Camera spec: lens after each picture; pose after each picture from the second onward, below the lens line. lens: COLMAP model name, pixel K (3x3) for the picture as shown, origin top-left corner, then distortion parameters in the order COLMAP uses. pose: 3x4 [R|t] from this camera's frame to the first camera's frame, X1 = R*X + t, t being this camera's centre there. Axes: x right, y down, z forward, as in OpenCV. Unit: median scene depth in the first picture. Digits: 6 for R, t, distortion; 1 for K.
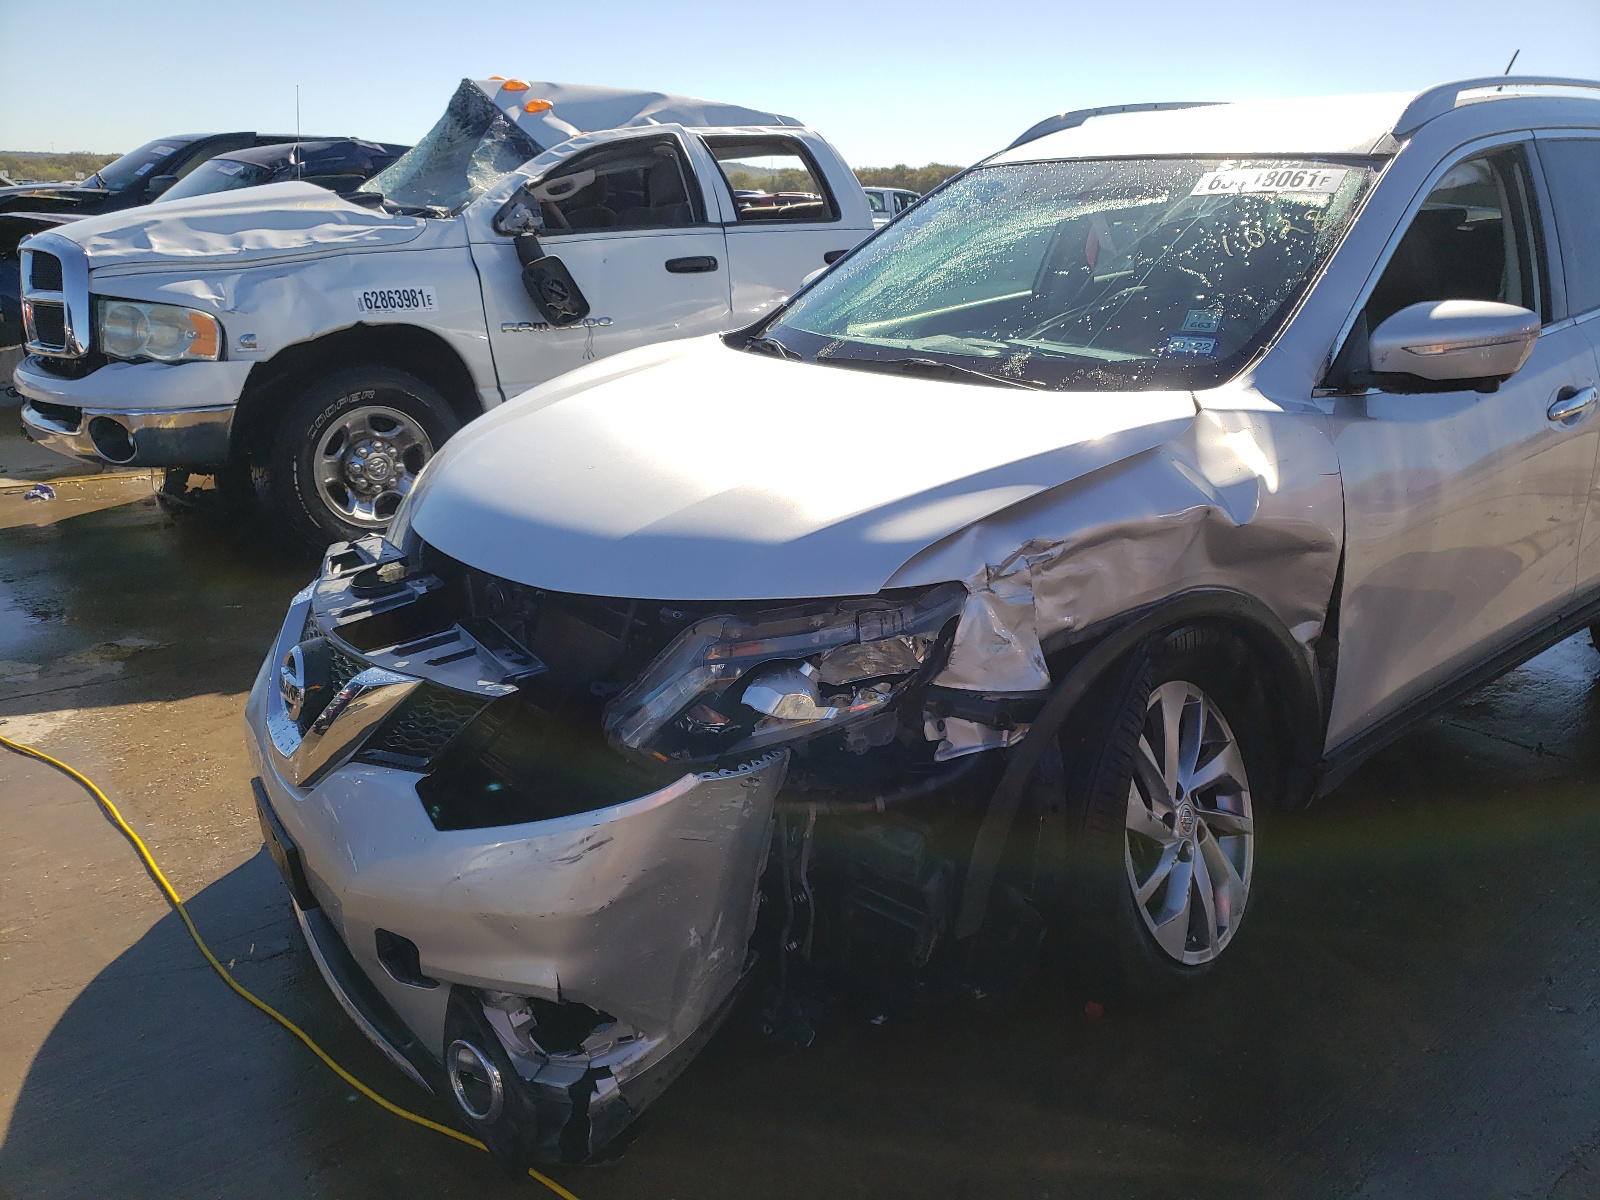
lens RADIAL K [[1215.3, 0, 798.8], [0, 1215.3, 603.7], [0, 0, 1]] dist [0.030174, -0.018503]
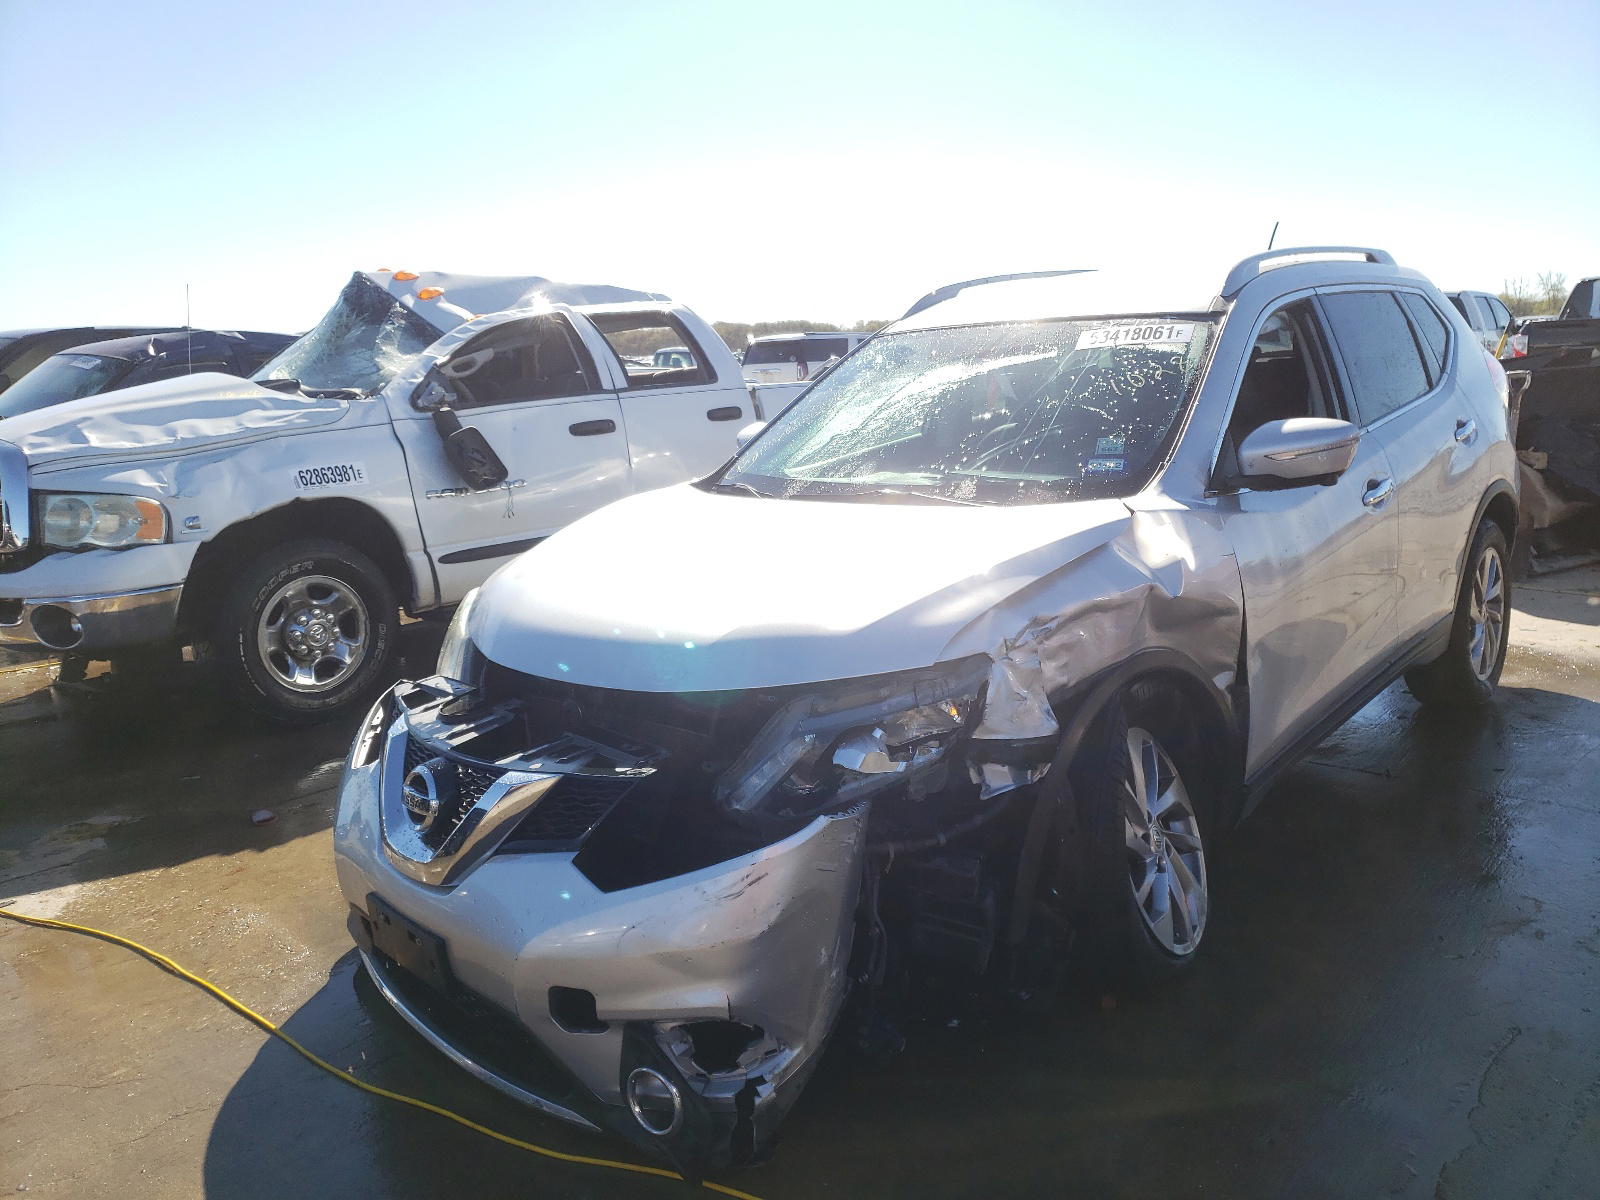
lens RADIAL K [[1215.3, 0, 799.1], [0, 1215.3, 604.0], [0, 0, 1]] dist [0.030174, -0.018503]
pose [[0.985482, -0.080509, 0.149476, -0.183298], [0.097681, 0.988970, -0.111337, 0.039243], [-0.138863, 0.124322, 0.982477, -0.171927]]
